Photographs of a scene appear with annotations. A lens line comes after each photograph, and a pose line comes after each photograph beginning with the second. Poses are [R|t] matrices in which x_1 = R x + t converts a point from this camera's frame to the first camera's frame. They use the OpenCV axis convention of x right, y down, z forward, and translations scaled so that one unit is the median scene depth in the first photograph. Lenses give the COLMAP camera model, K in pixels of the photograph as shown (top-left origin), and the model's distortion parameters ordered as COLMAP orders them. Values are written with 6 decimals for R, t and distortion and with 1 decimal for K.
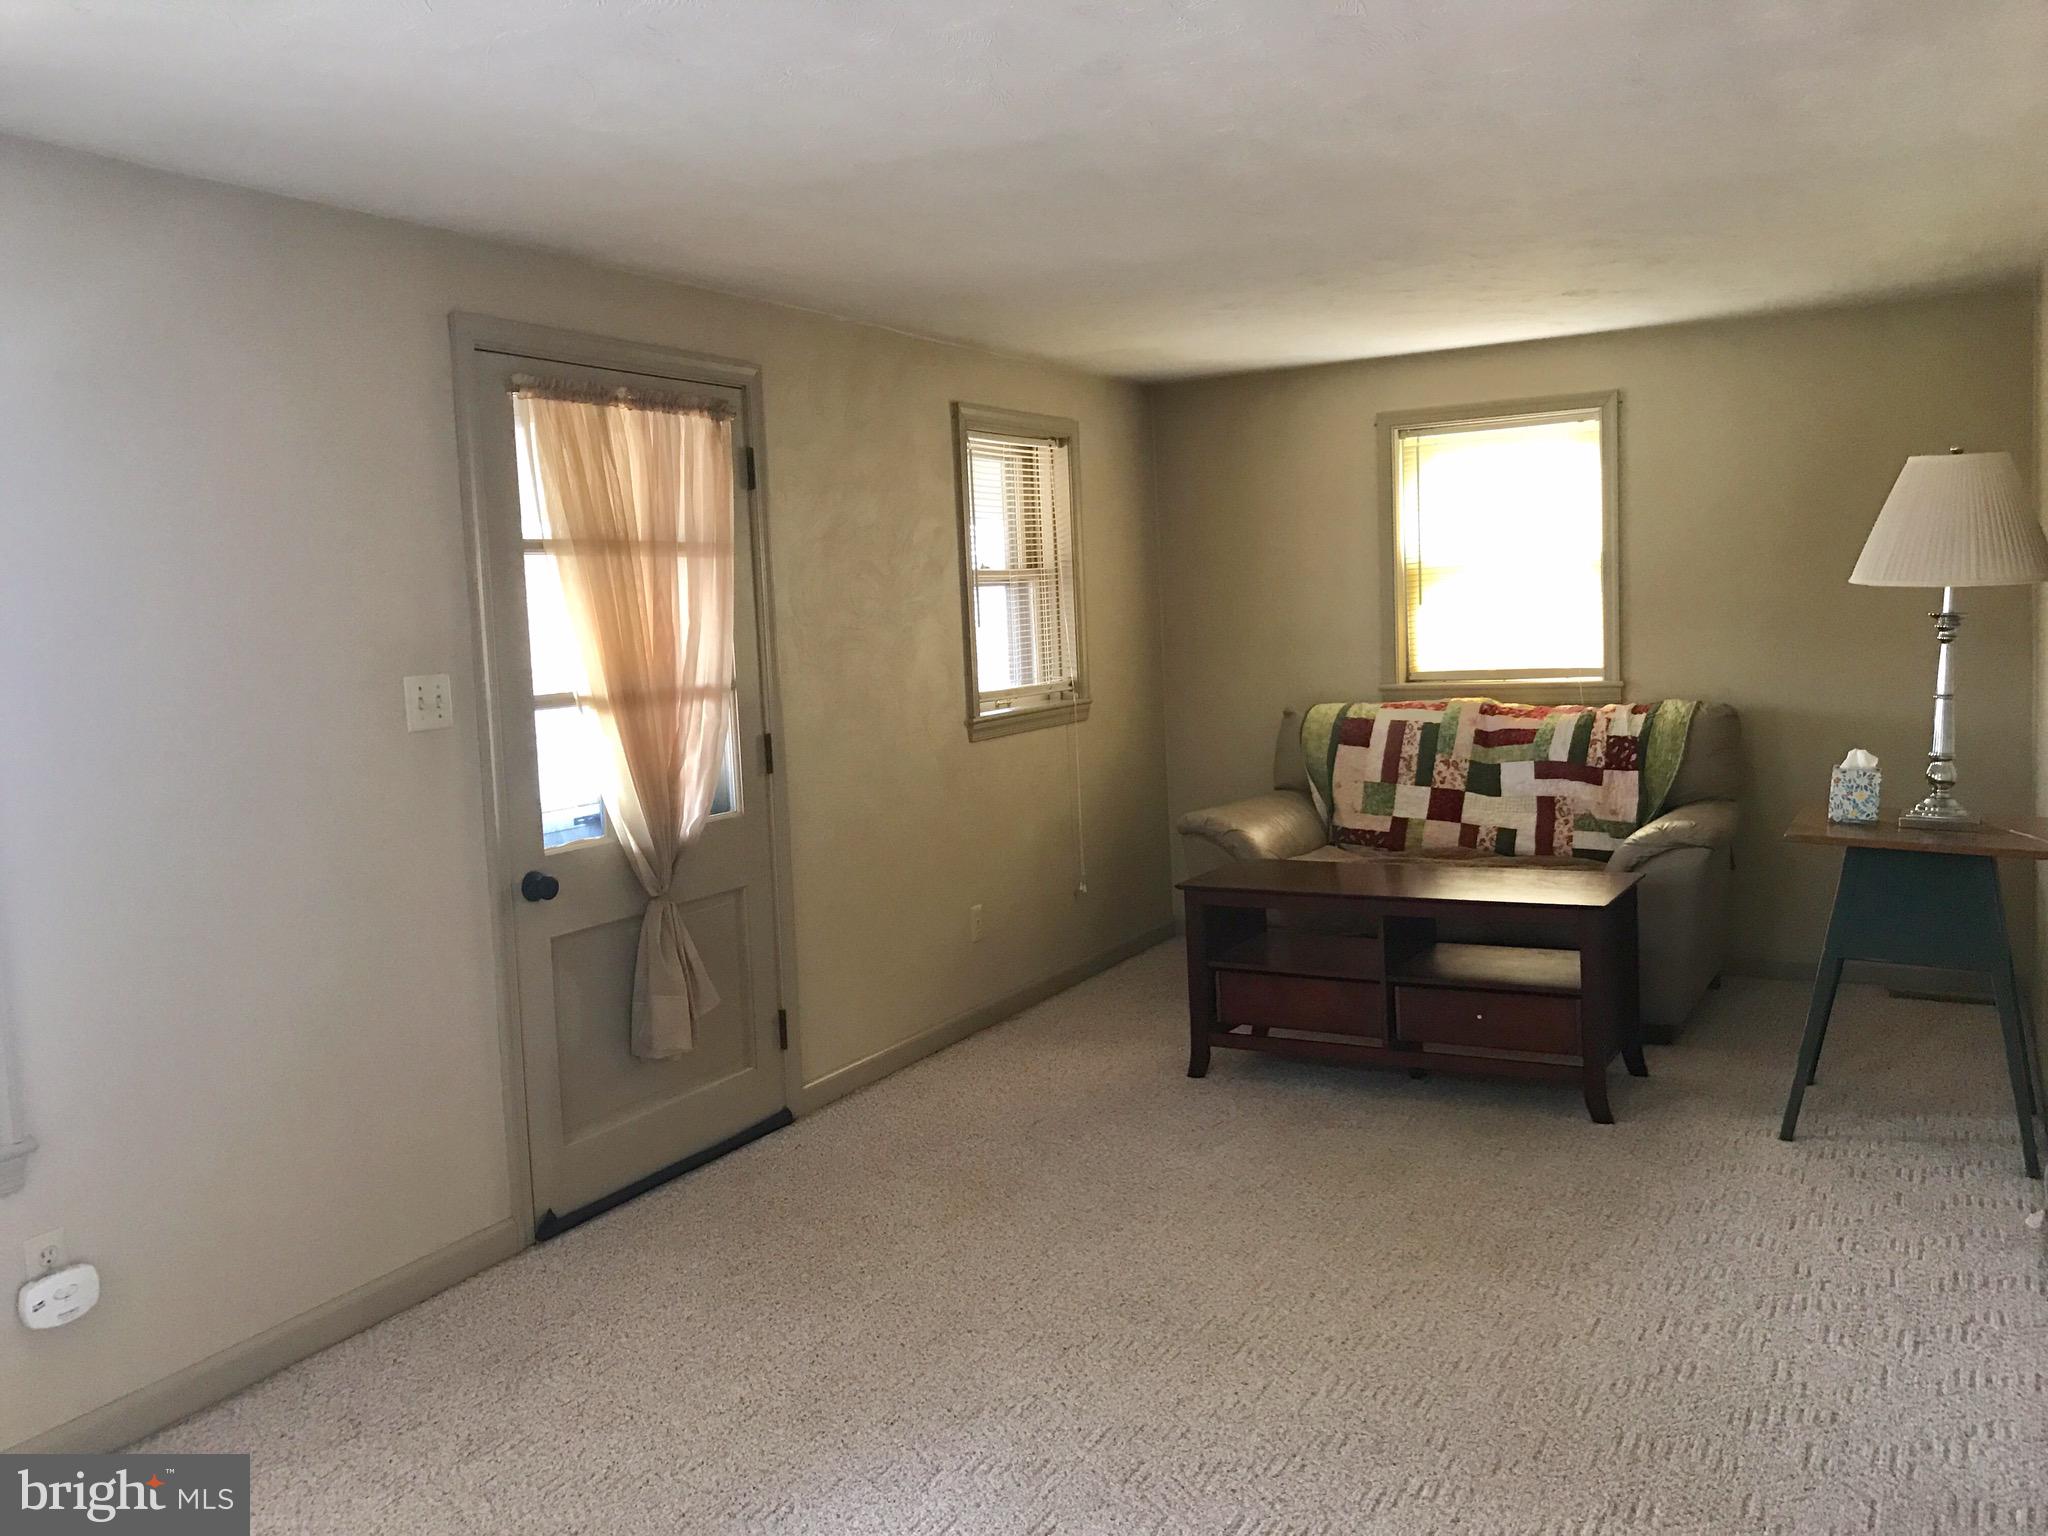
lens RADIAL K [[1683.6, 0, 1023.6], [0, 1683.6, 752.7], [0, 0, 1]] dist [0.083299, -0.082071]
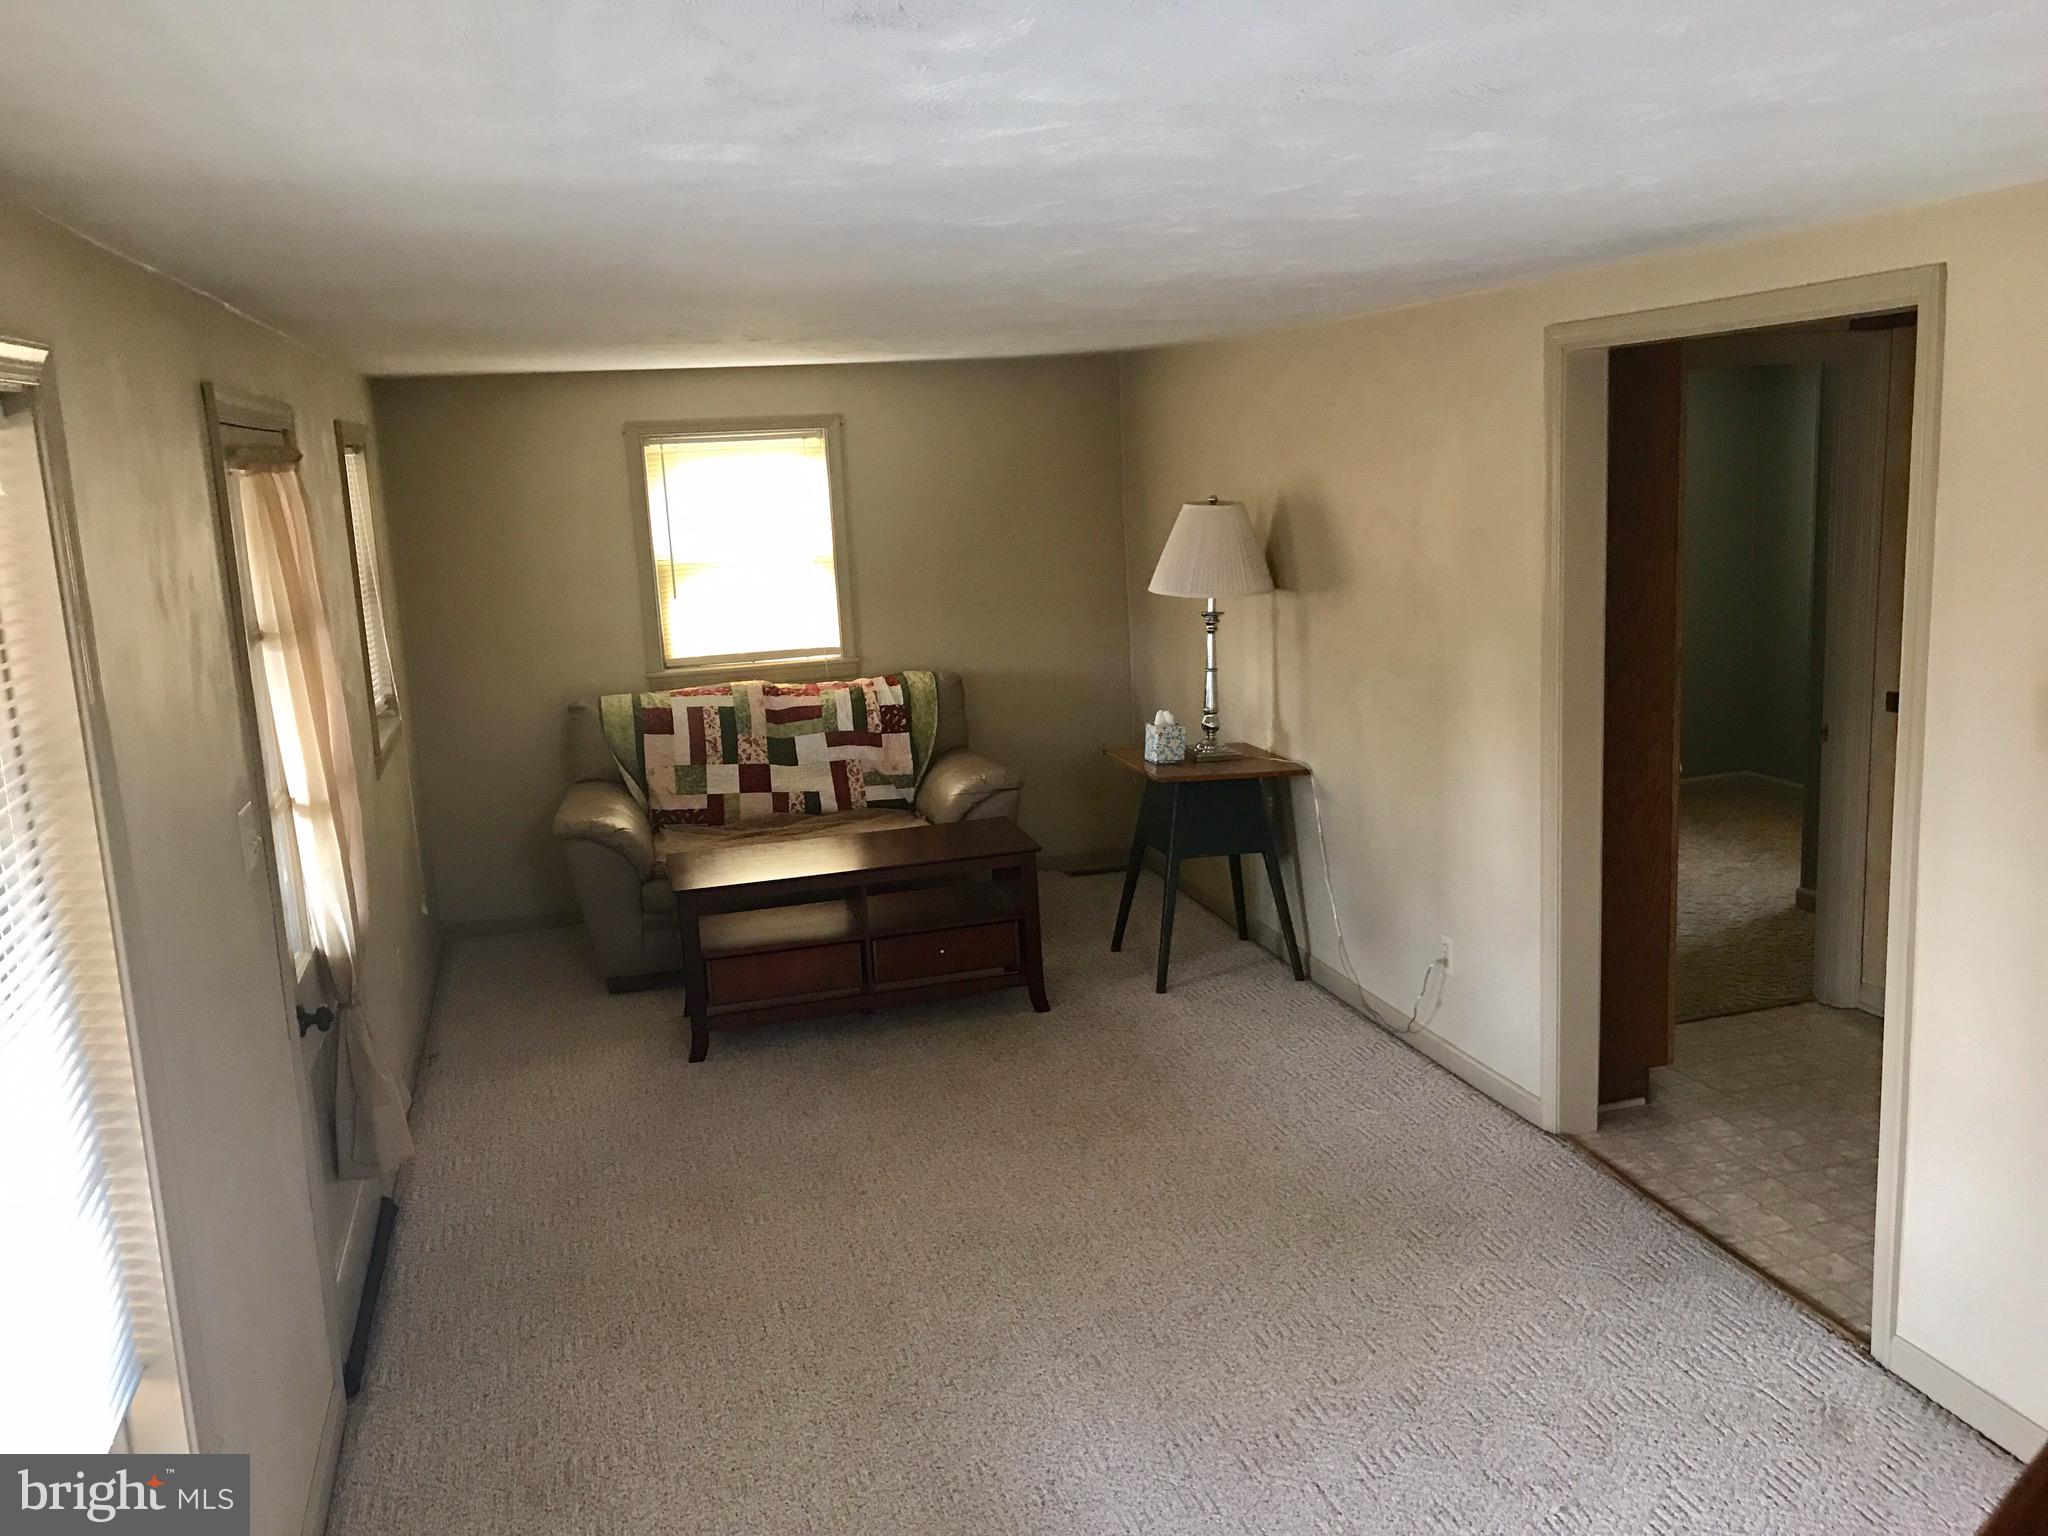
lens RADIAL K [[1683.6, 0, 1023.6], [0, 1683.6, 752.7], [0, 0, 1]] dist [0.083299, -0.082071]
pose [[0.707254, -0.119658, 0.696759, -0.410383], [0.080208, 0.992790, 0.089080, -0.072591], [-0.702394, -0.007116, 0.711752, 0.064231]]
